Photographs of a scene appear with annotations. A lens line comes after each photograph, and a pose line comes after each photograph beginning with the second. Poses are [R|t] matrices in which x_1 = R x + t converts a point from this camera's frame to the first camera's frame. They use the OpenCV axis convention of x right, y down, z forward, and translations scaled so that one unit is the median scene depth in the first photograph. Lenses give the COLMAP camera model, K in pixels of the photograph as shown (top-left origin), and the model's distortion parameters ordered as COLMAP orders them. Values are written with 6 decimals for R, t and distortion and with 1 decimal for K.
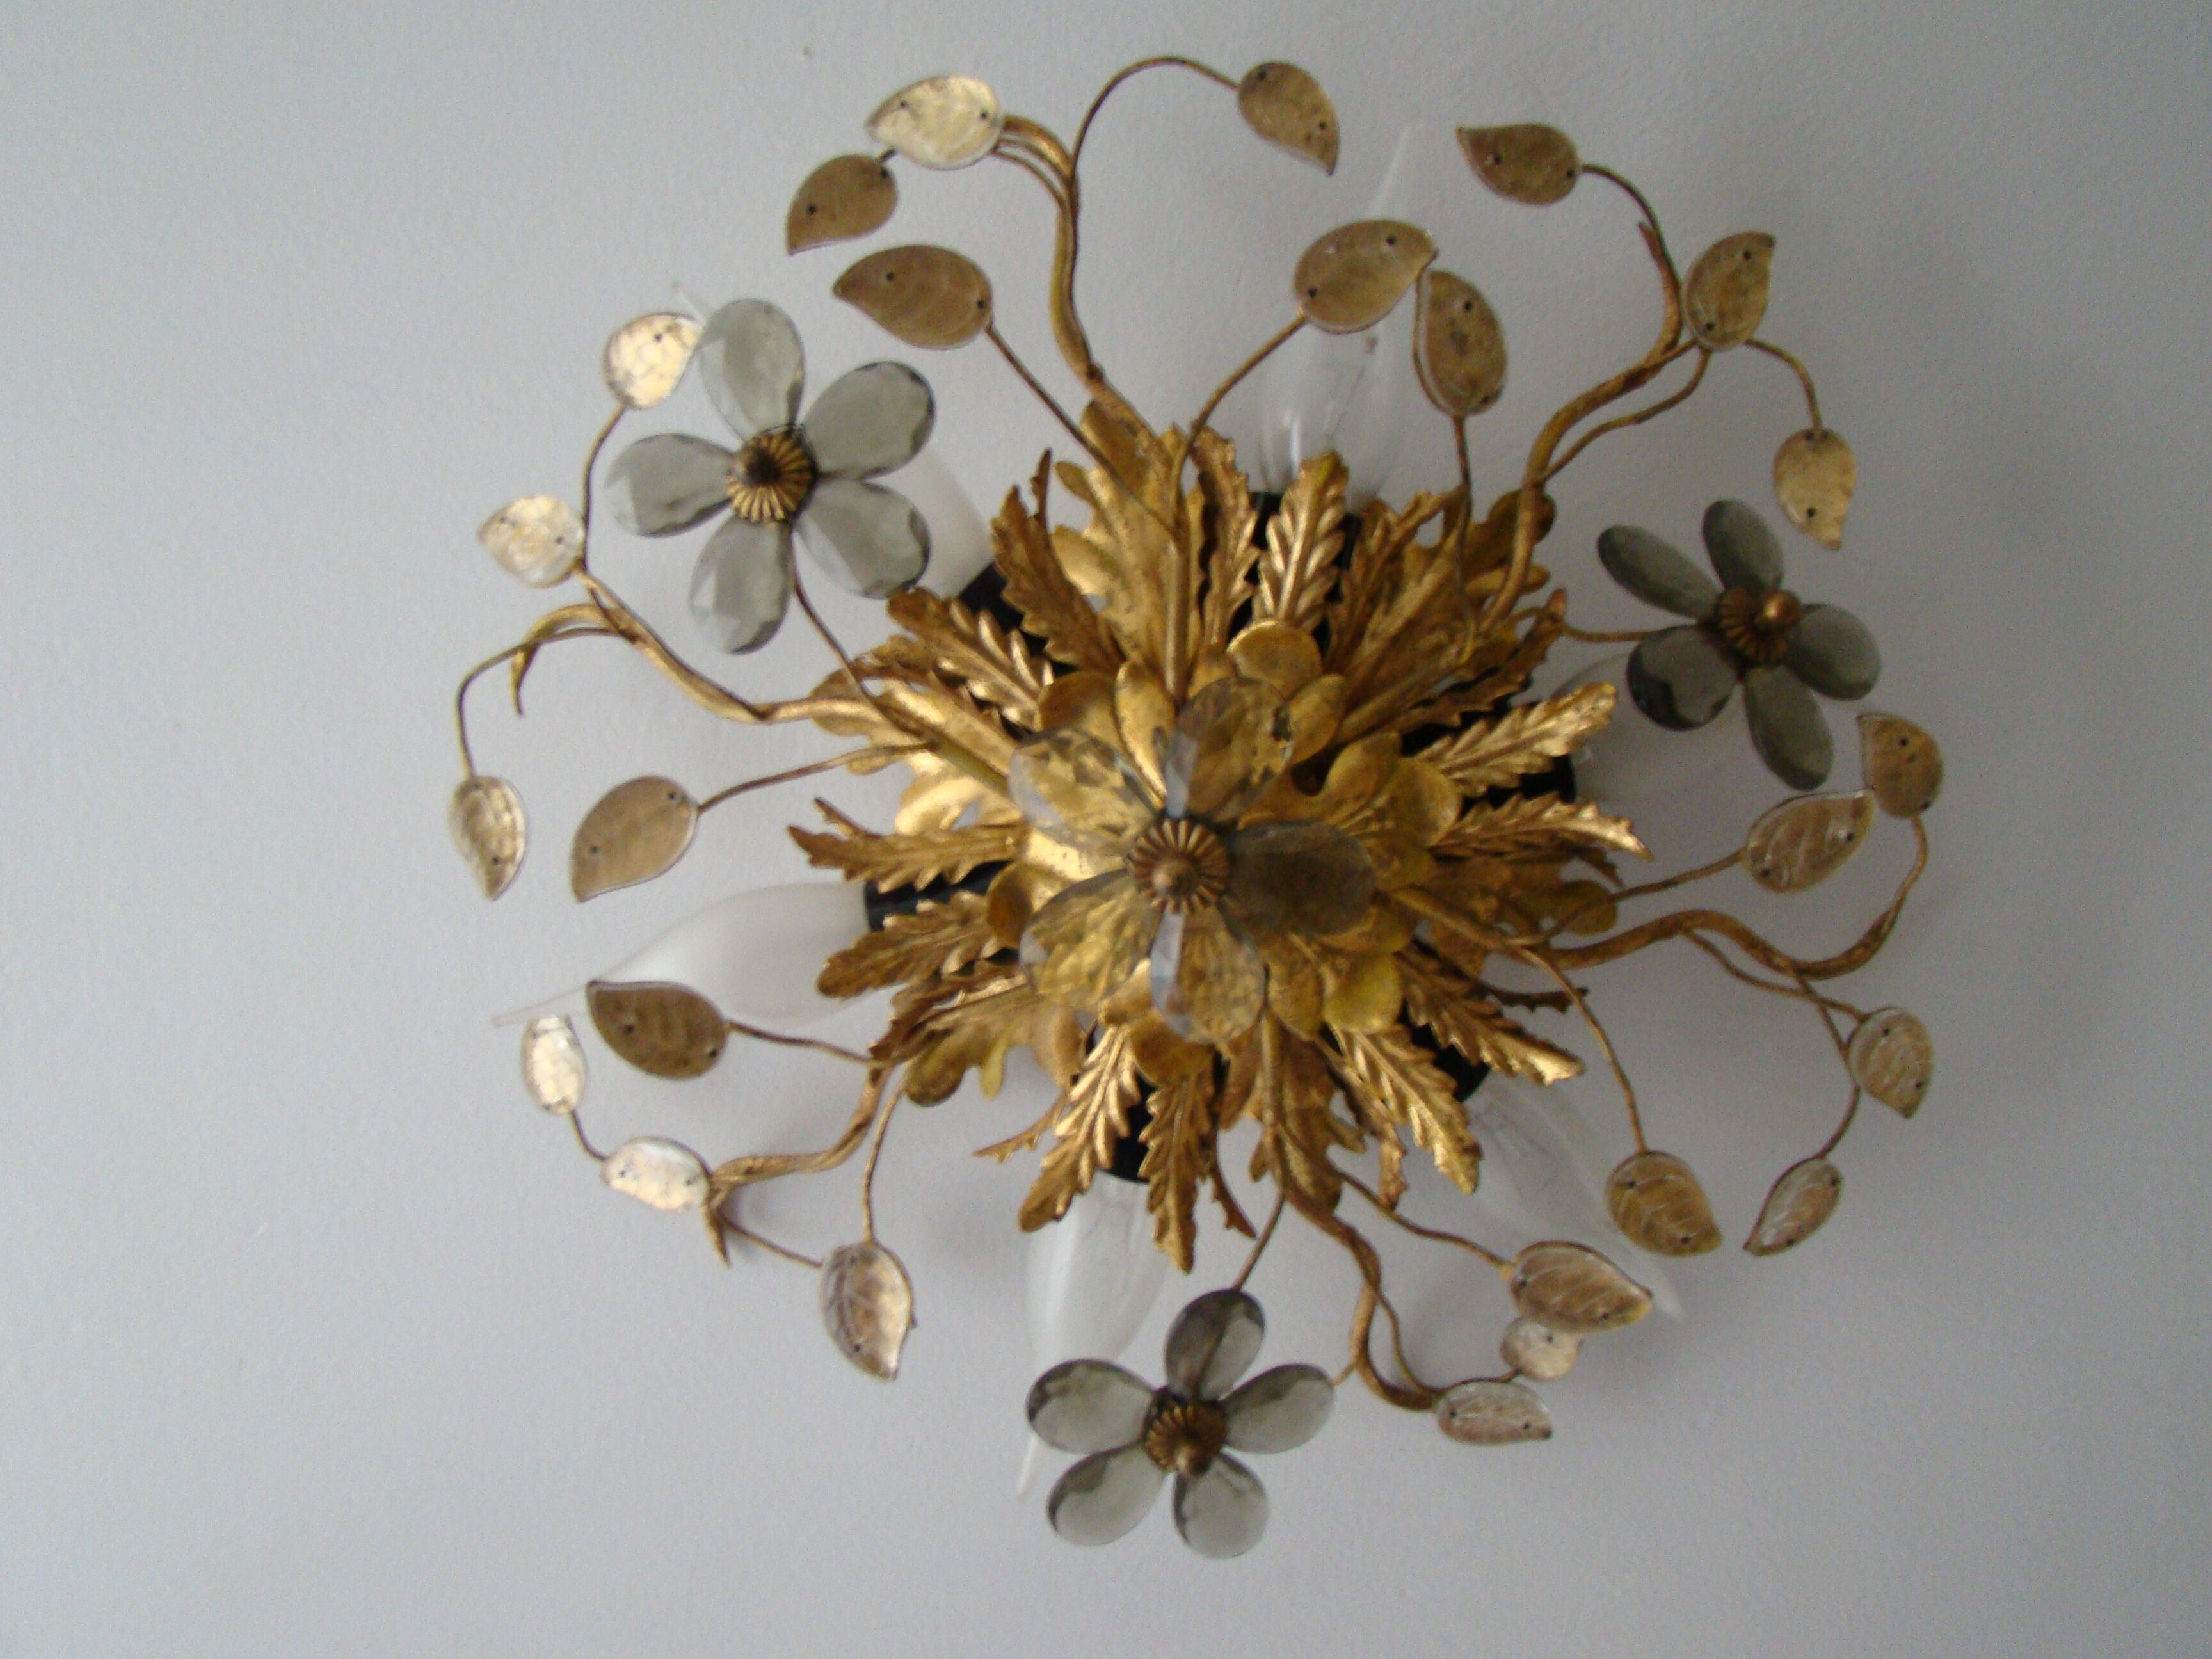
lens RADIAL K [[2058.9, 0, 1095.9], [0, 2058.9, 823.2], [0, 0, 1]] dist [-0.148761, 0.016735]
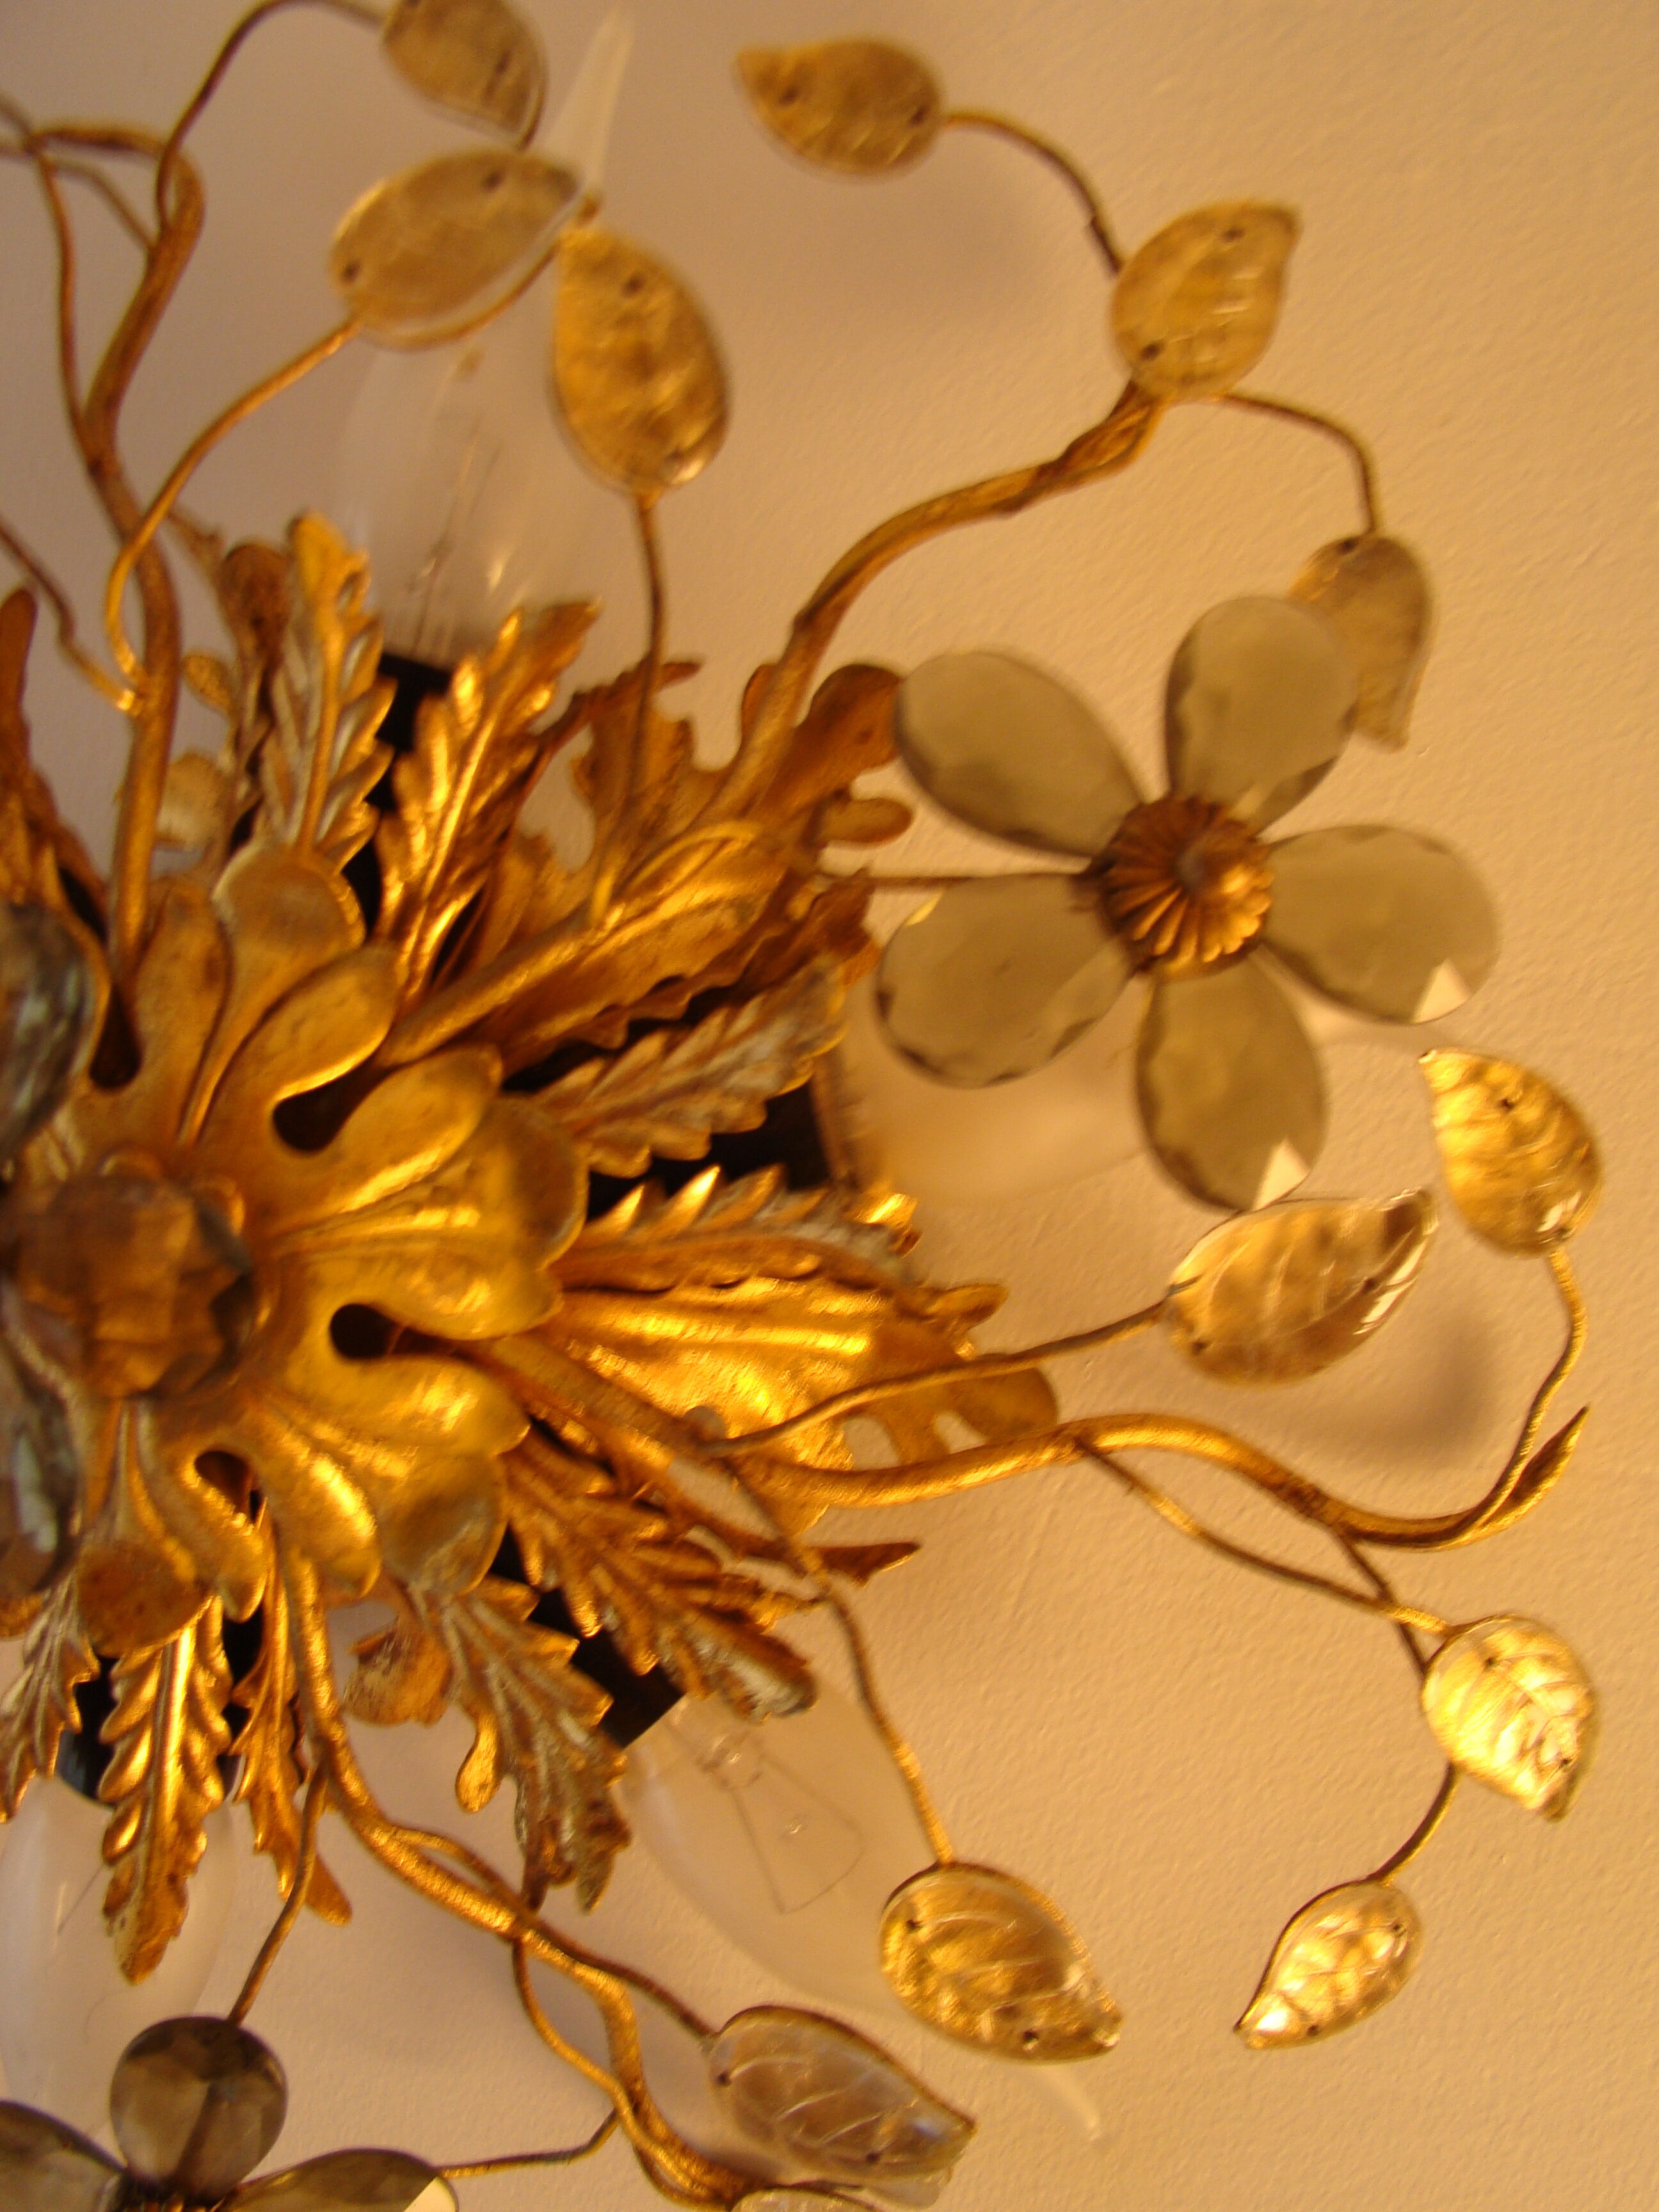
lens RADIAL K [[2058.9, 0, 829.5], [0, 2058.9, 1106.0], [0, 0, 1]] dist [-0.148761, 0.016735]
pose [[0.985807, 0.033079, -0.164593, 0.318332], [-0.048184, 0.994897, -0.088645, 0.014315], [0.160821, 0.095318, 0.982370, 0.465194]]
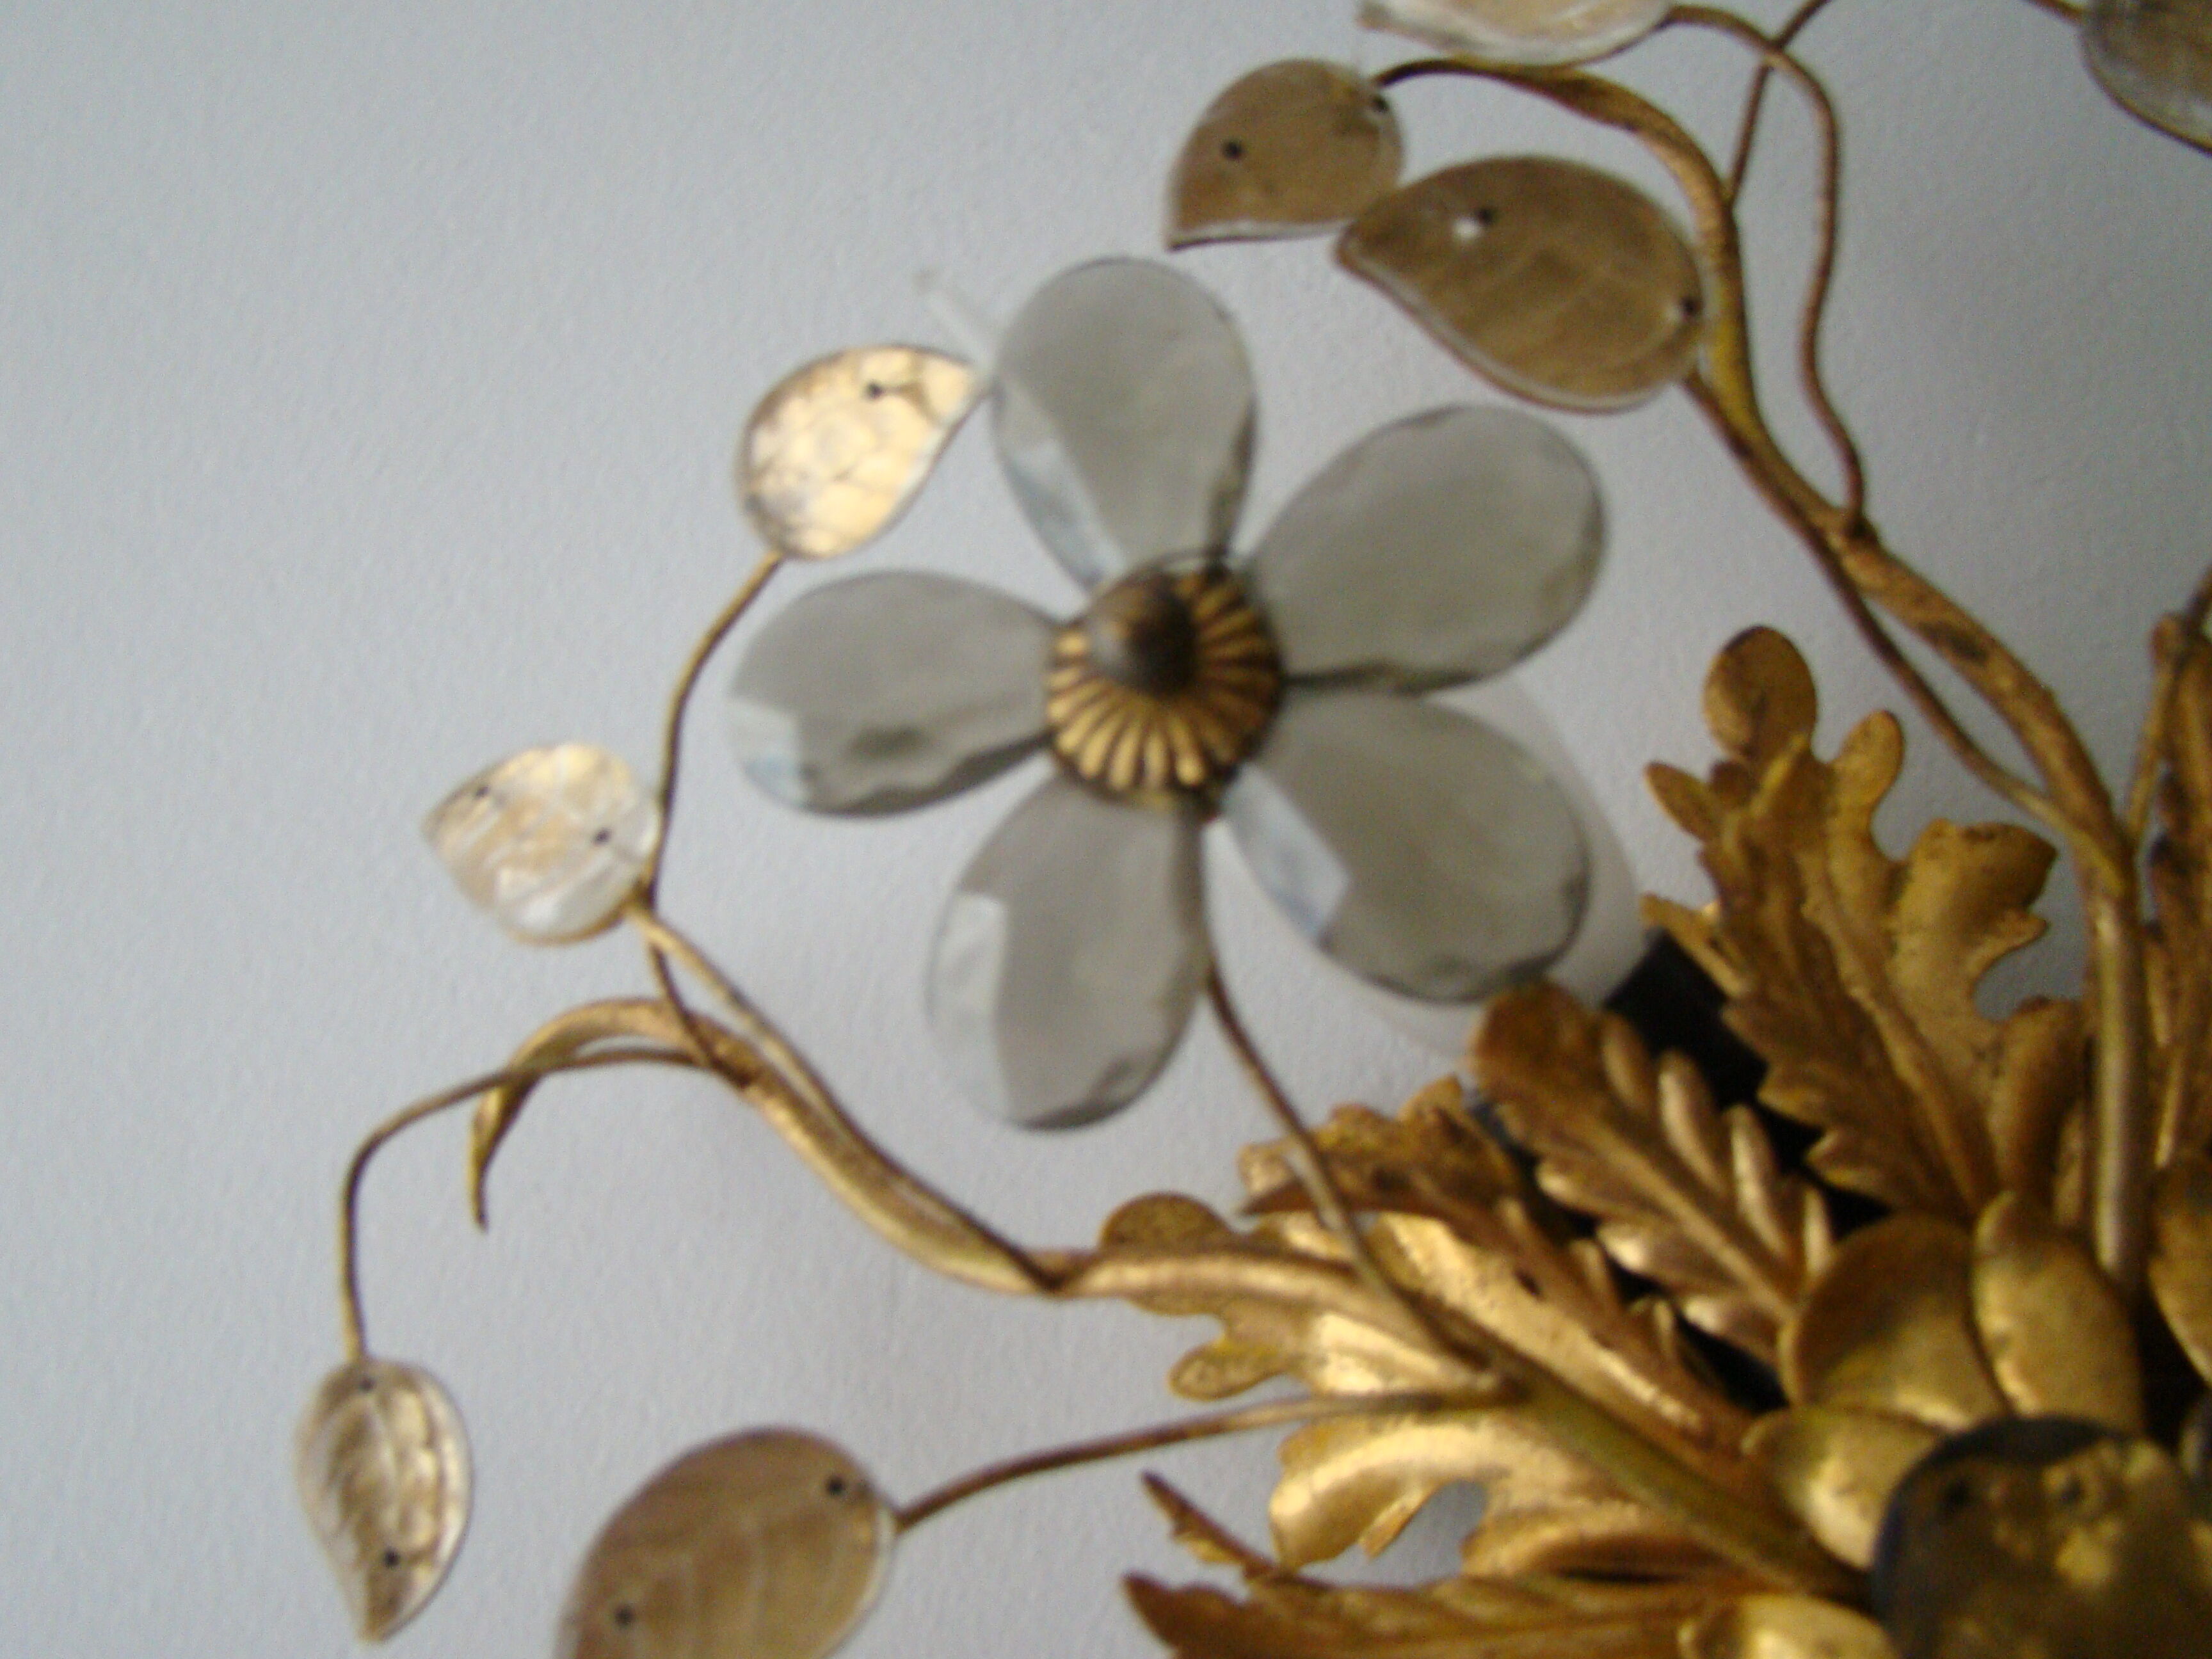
lens RADIAL K [[2058.9, 0, 1095.9], [0, 2058.9, 823.2], [0, 0, 1]] dist [-0.148761, 0.016735]
pose [[0.998472, 0.052141, -0.018299, -0.152988], [-0.054963, 0.971319, -0.231340, -0.047801], [0.005712, 0.231992, 0.972701, 0.582784]]
